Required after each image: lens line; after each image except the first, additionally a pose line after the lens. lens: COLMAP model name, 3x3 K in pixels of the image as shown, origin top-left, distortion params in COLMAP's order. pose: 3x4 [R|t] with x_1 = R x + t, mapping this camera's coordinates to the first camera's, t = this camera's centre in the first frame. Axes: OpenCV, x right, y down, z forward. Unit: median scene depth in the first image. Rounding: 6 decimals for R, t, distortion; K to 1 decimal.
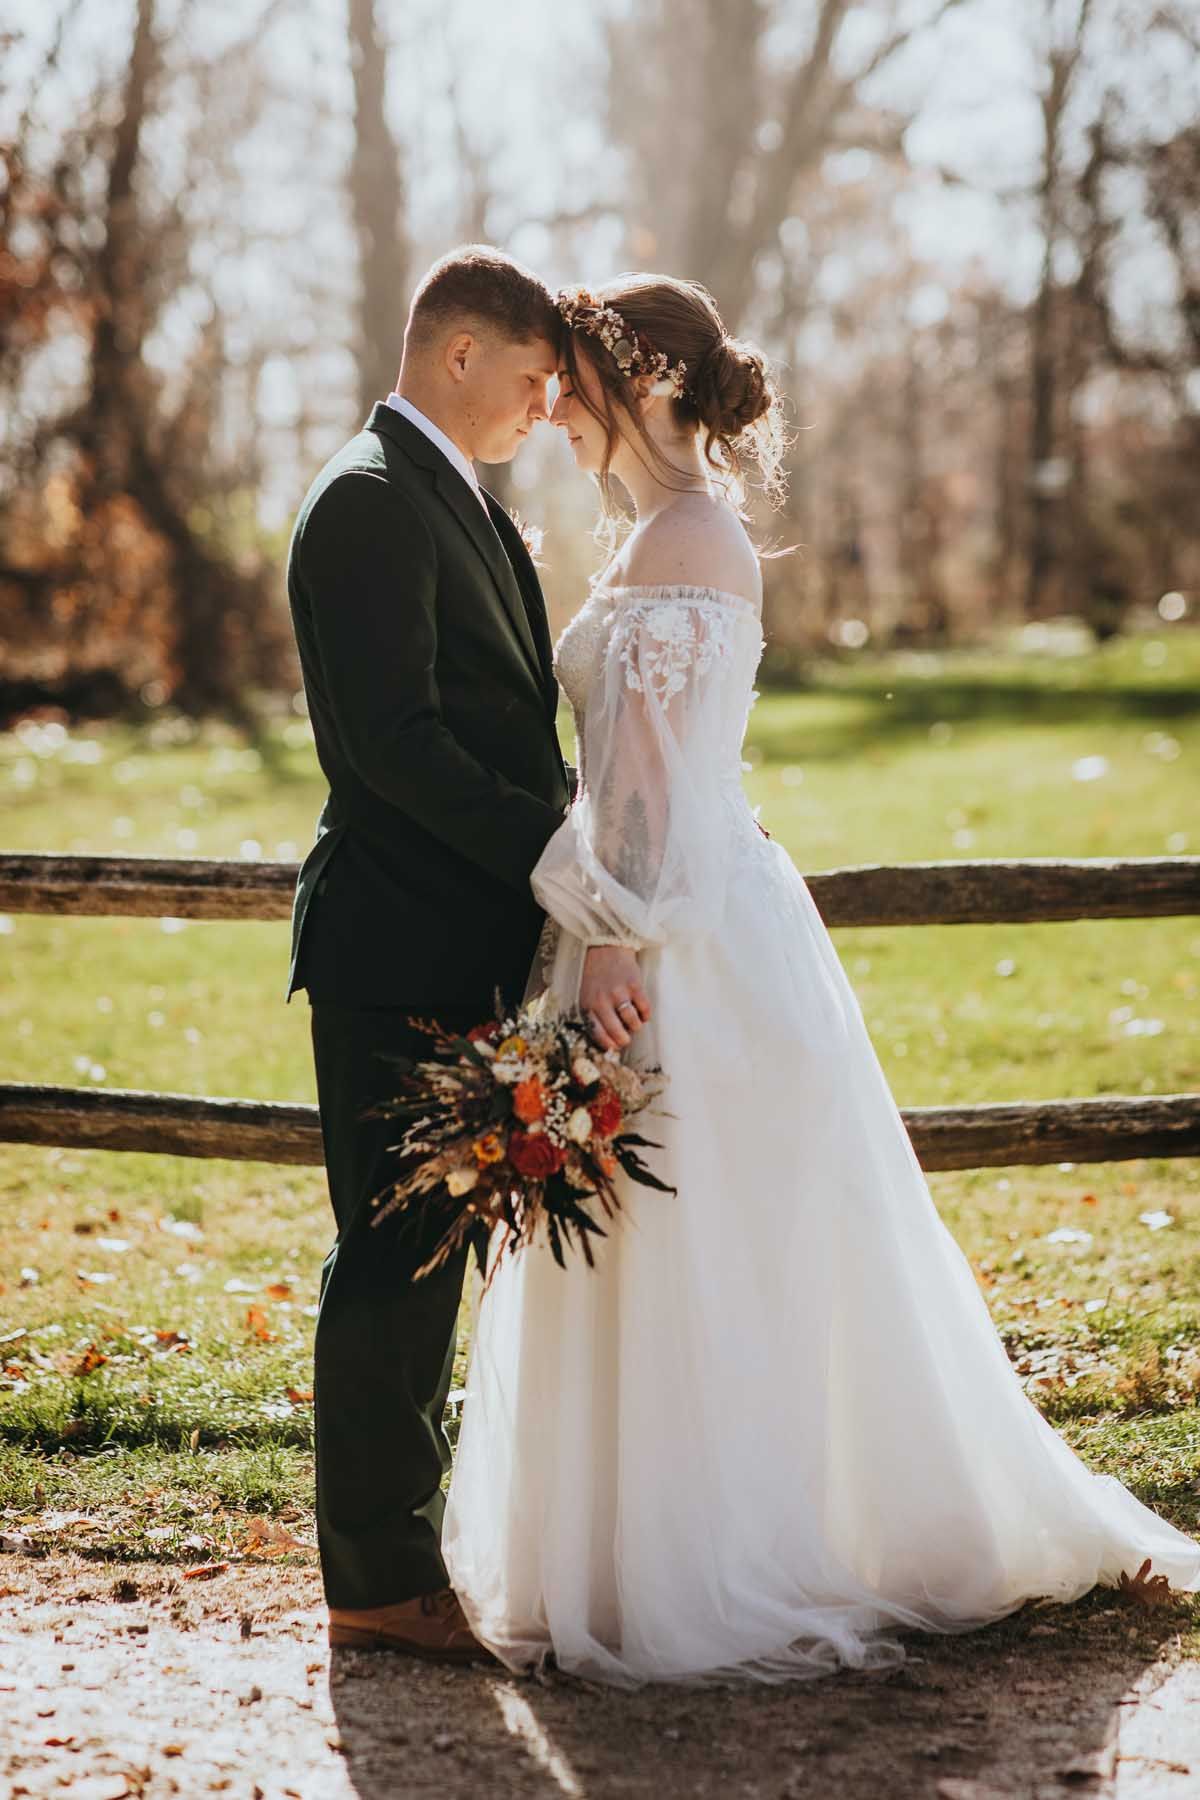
lens RADIAL K [[4247.3, 0, 600.0], [0, 4247.3, 900.0], [0, 0, 1]] dist [-0.001700, -0.262295]
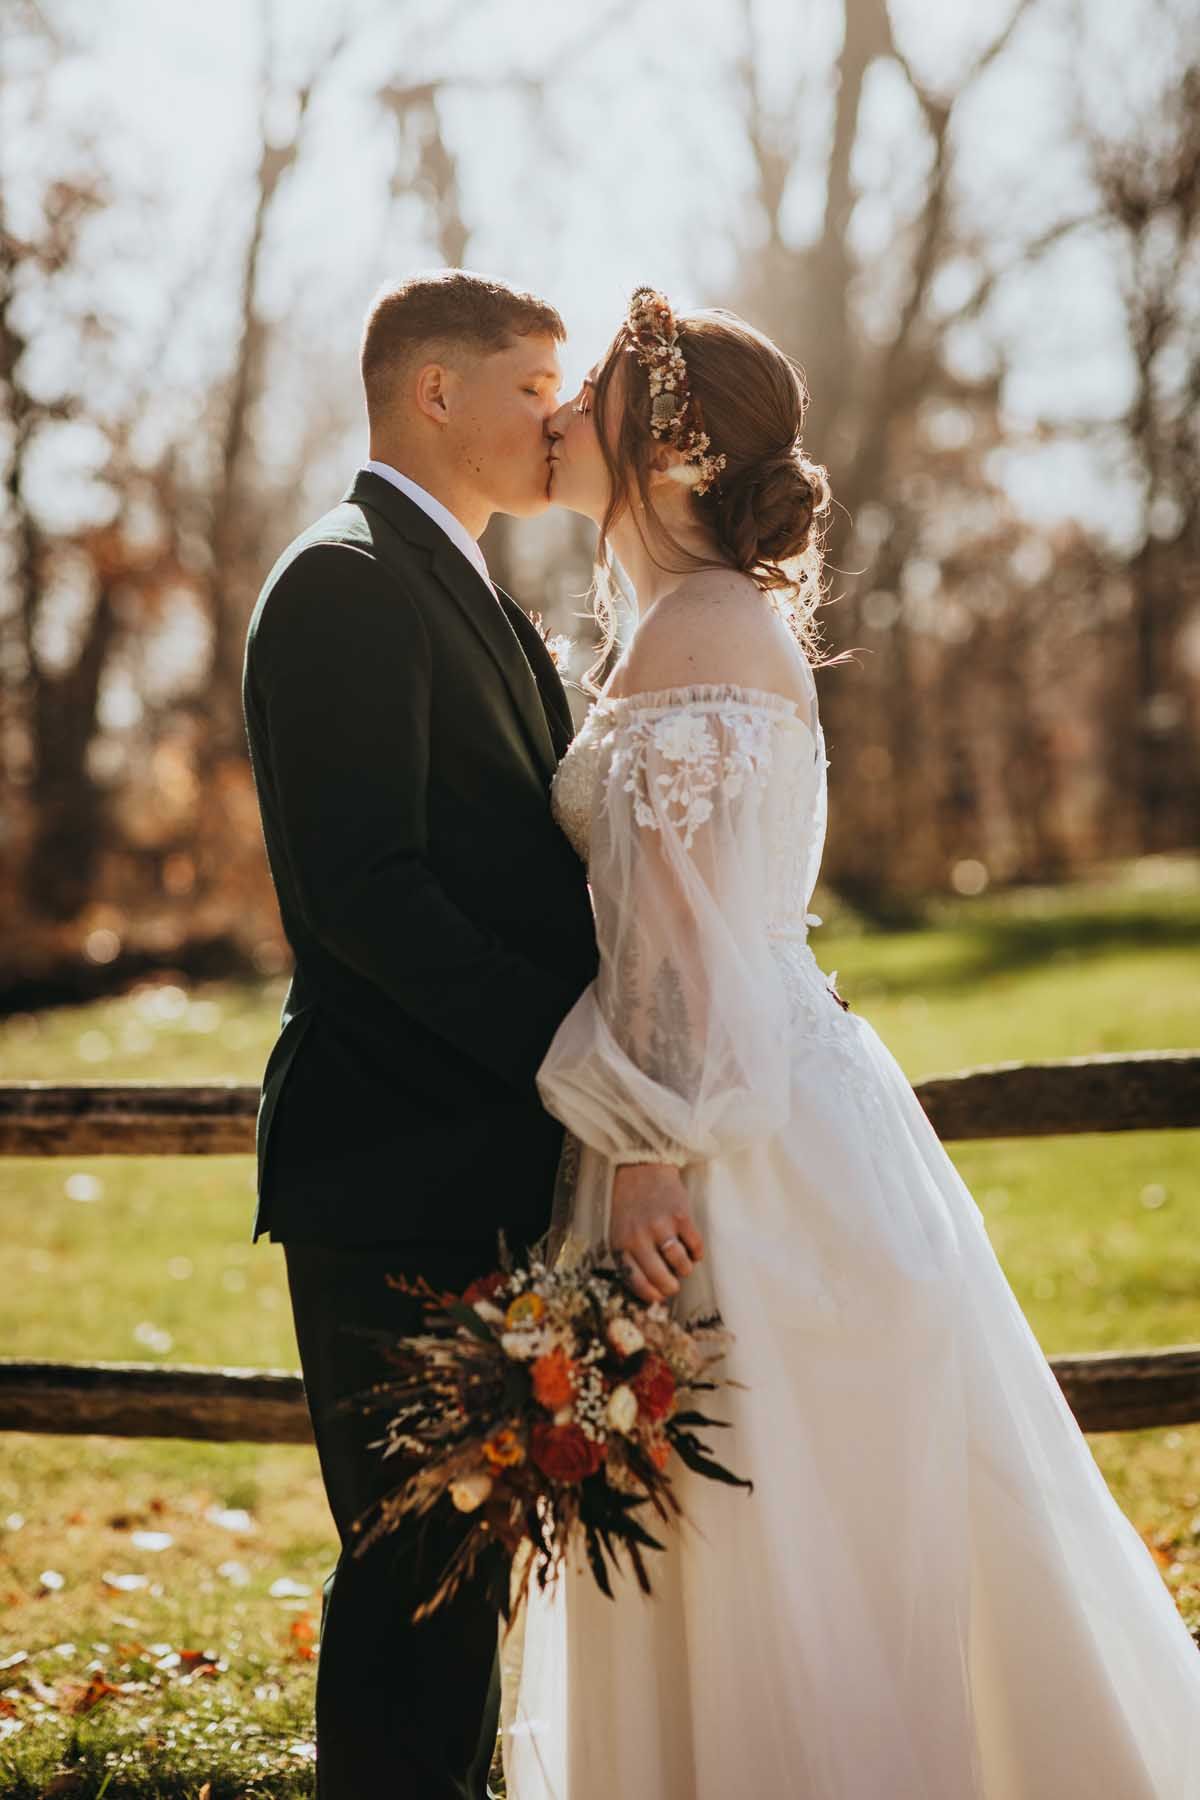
lens RADIAL K [[4137.9, 0, 600.0], [0, 4137.9, 900.0], [0, 0, 1]] dist [0.031564, 0.040594]
pose [[0.998978, -0.034039, -0.029744, 0.008362], [0.032151, 0.997571, -0.061787, 0.006943], [0.031775, 0.060768, 0.997646, 0.181777]]
